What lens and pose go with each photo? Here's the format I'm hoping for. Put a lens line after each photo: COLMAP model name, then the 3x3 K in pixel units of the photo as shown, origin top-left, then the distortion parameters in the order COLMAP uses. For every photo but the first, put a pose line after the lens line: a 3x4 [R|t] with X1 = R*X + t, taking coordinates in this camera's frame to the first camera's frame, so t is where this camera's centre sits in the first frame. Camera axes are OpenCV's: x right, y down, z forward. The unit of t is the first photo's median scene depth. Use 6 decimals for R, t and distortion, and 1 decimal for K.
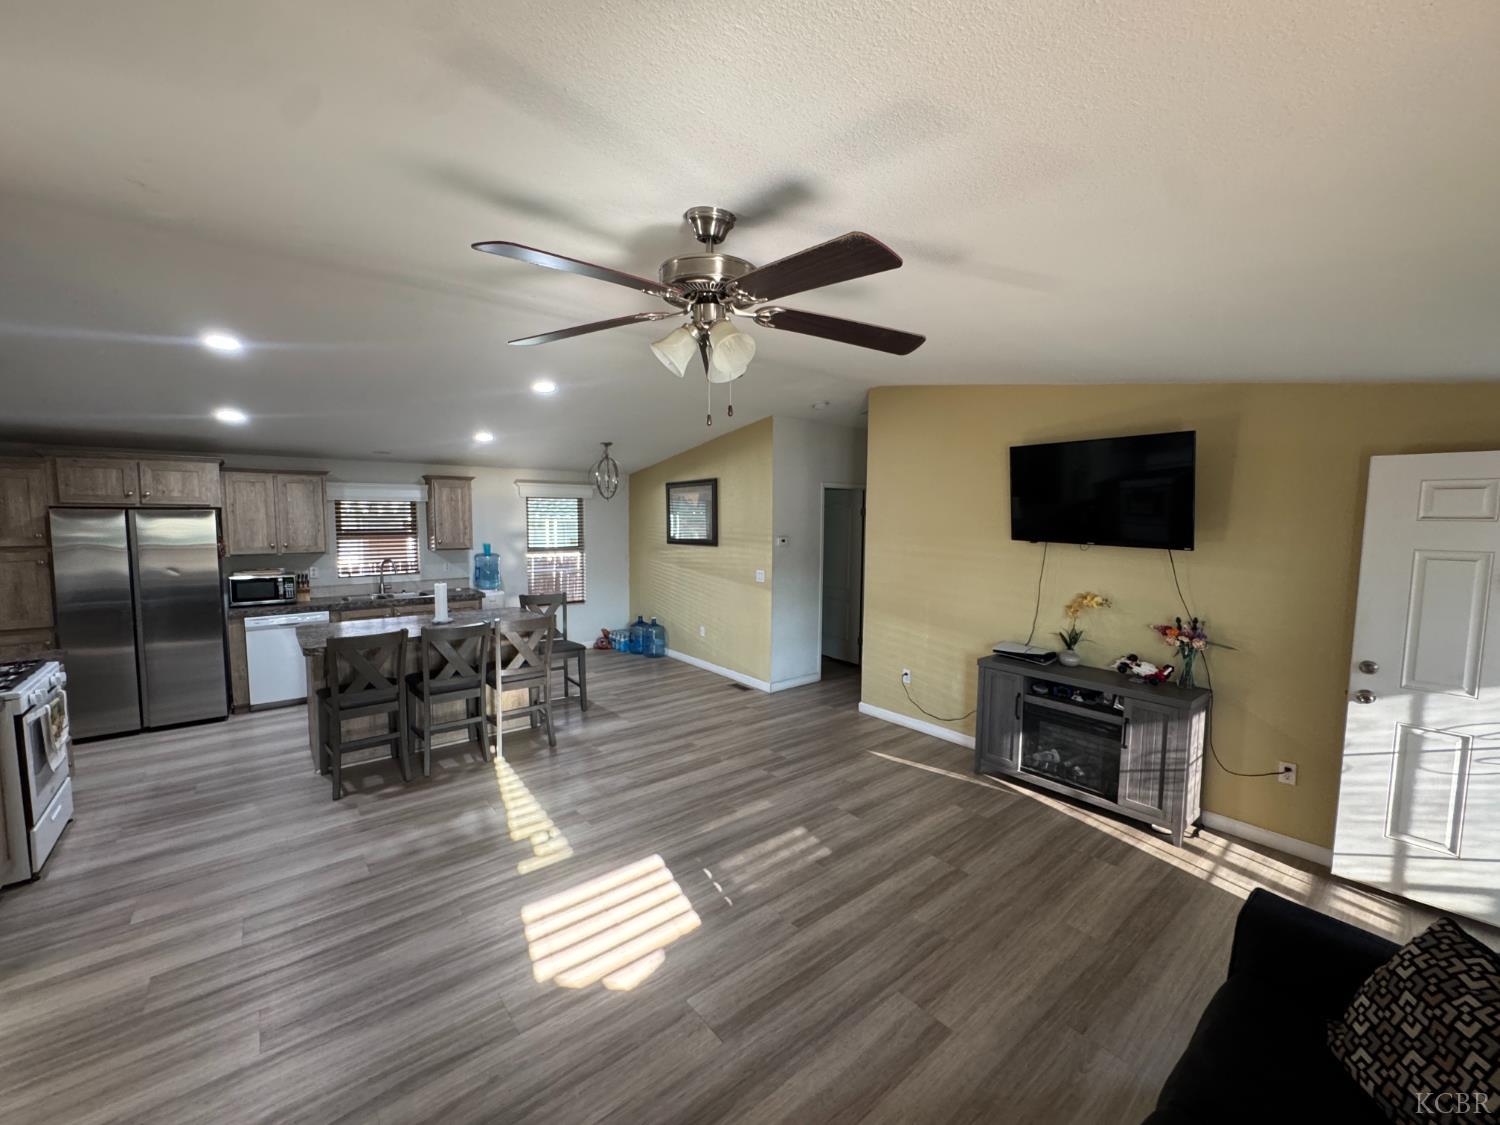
lens RADIAL K [[600.0, 0, 750.0], [0, 600.0, 562.5], [0, 0, 1]] dist [-0.004742, -0.000248]
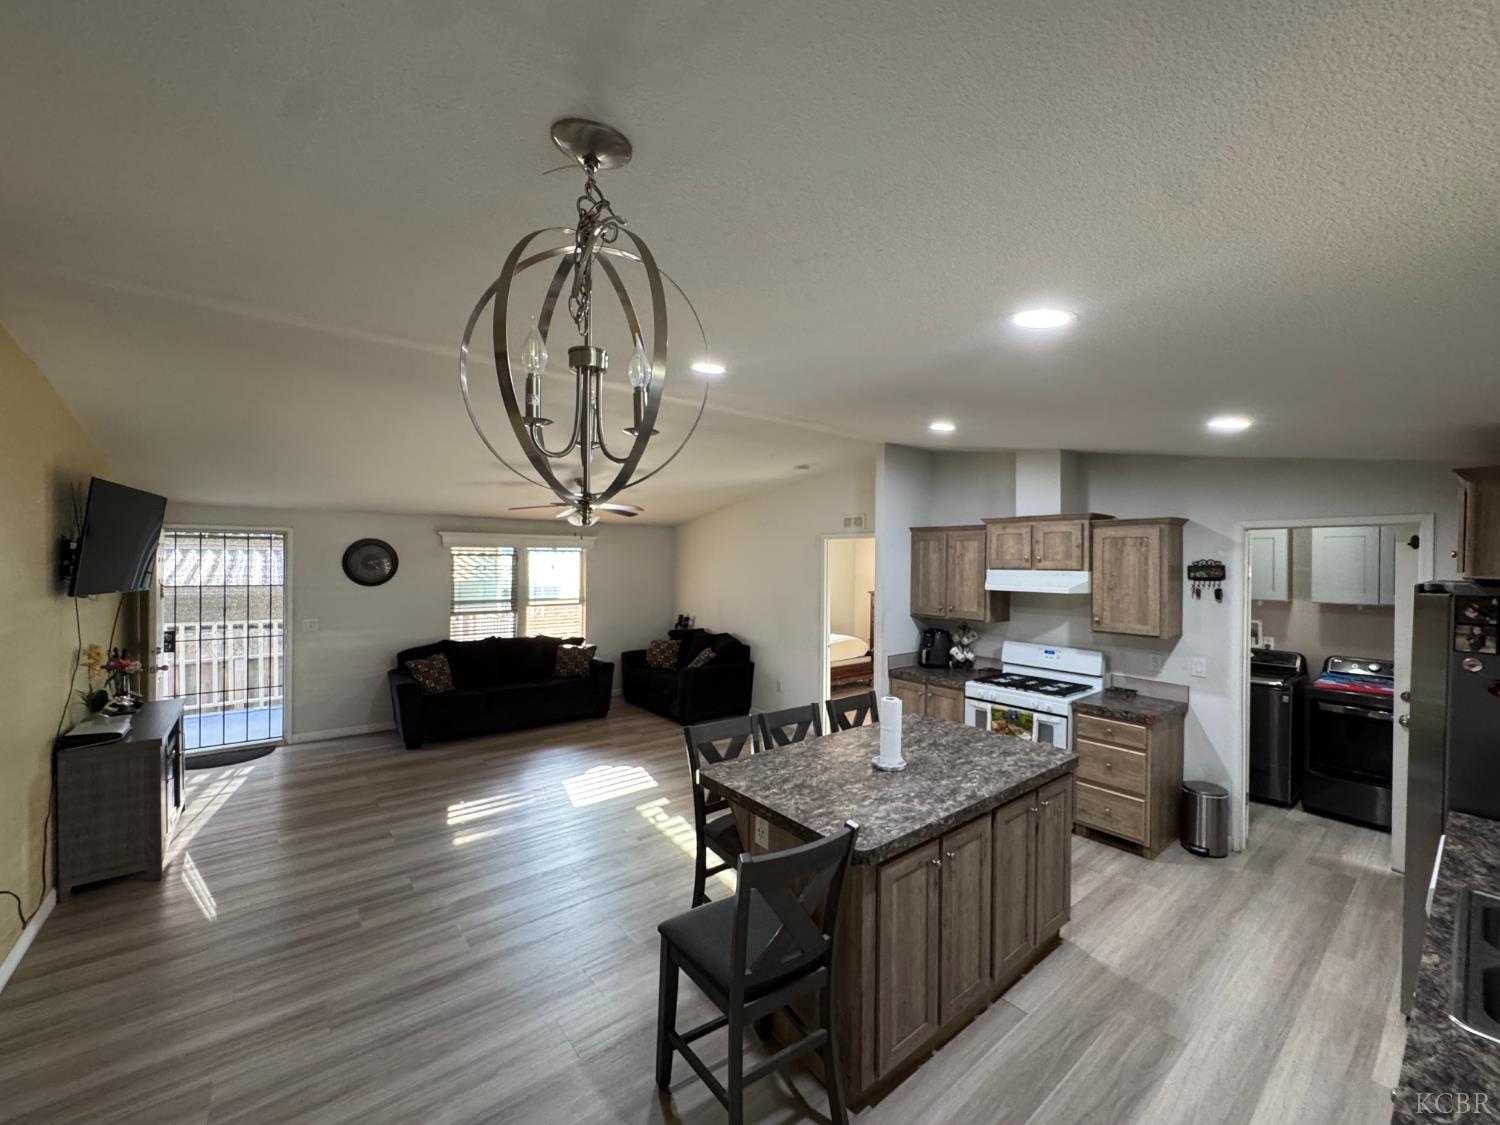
lens RADIAL K [[600.0, 0, 750.0], [0, 600.0, 562.5], [0, 0, 1]] dist [-0.004742, -0.000248]
pose [[-0.999776, -0.017640, 0.011707, -0.435545], [-0.016609, 0.996411, 0.083000, -0.164244], [-0.013129, 0.082787, -0.996481, 1.789871]]
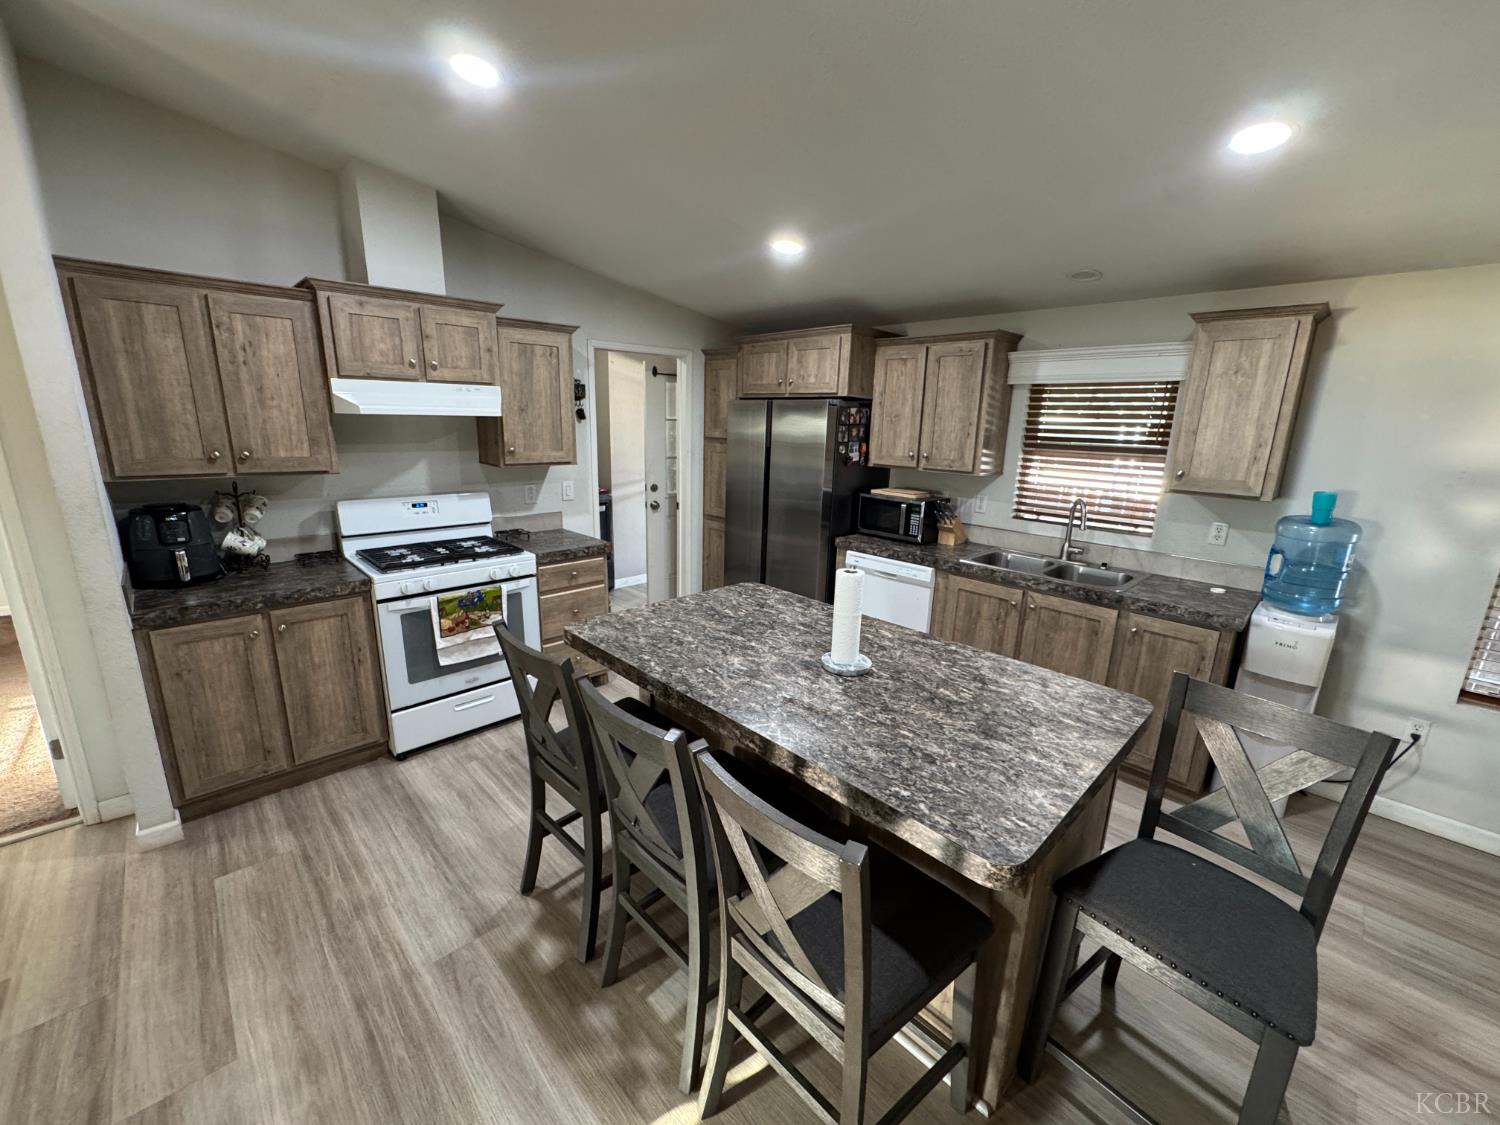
lens RADIAL K [[600.0, 0, 750.0], [0, 600.0, 562.5], [0, 0, 1]] dist [-0.004742, -0.000248]
pose [[0.079936, 0.230818, -0.969708, -0.167467], [-0.102791, 0.969543, 0.222306, -0.057081], [0.991486, 0.081907, 0.101227, 1.017302]]
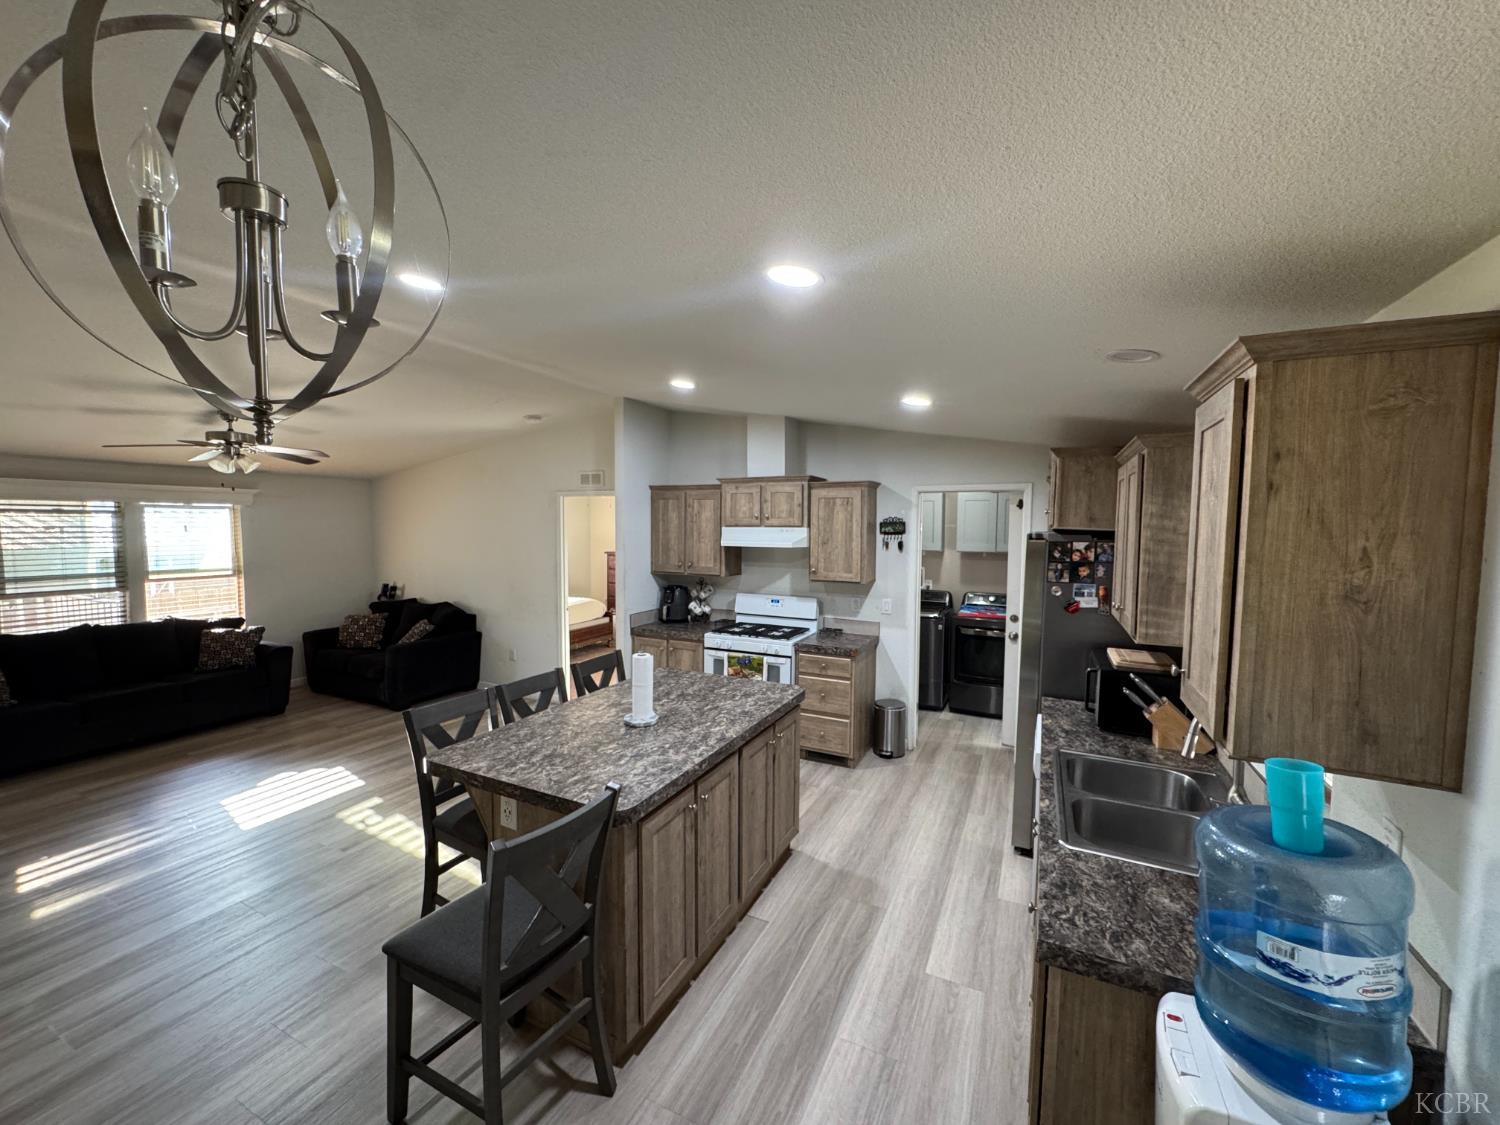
lens RADIAL K [[600.0, 0, 750.0], [0, 600.0, 562.5], [0, 0, 1]] dist [-0.004742, -0.000248]
pose [[-0.909494, 0.011431, -0.415559, -0.421880], [-0.047680, 0.990157, 0.131591, -0.153914], [0.412973, 0.139495, -0.899997, 1.764990]]
